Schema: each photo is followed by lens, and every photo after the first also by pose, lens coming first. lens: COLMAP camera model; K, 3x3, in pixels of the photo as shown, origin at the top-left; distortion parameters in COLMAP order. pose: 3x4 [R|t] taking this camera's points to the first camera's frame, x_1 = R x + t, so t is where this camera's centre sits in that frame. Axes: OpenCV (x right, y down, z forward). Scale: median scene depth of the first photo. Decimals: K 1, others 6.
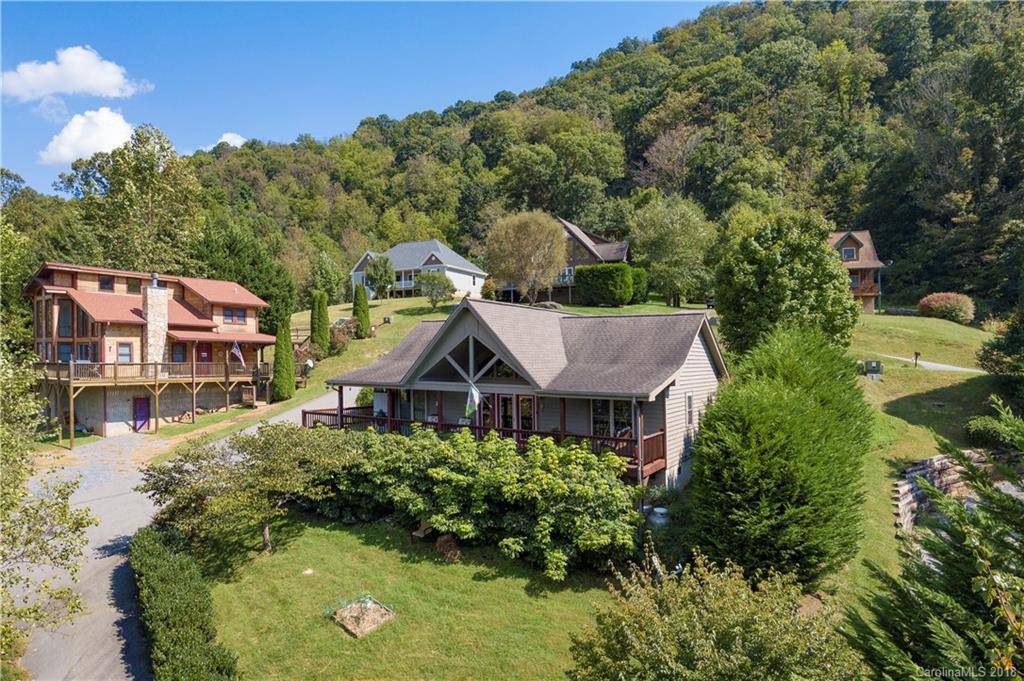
lens RADIAL K [[735.2, 0, 512.0], [0, 735.2, 340.5], [0, 0, 1]] dist [-0.036761, 0.000847]
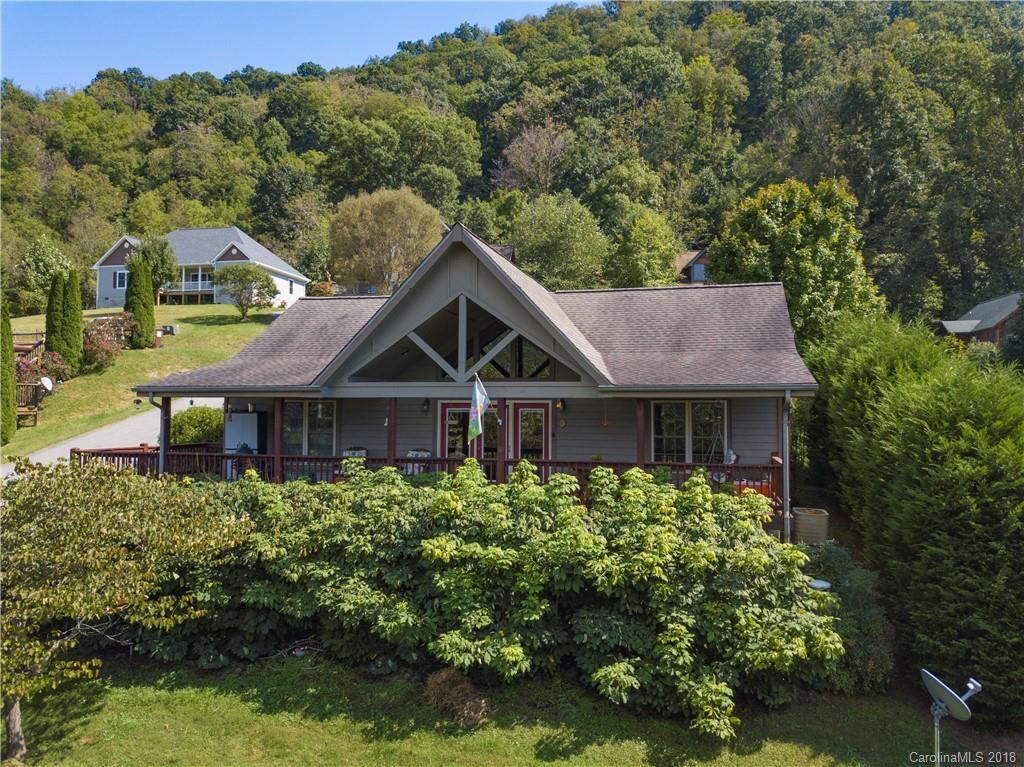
lens RADIAL K [[715.1, 0, 512.0], [0, 715.1, 383.5], [0, 0, 1]] dist [-0.000364, -0.008455]
pose [[0.921880, 0.016177, 0.387138, -0.122986], [0.000353, 0.999093, -0.042589, 0.044597], [-0.387475, 0.039398, 0.921038, 0.262059]]
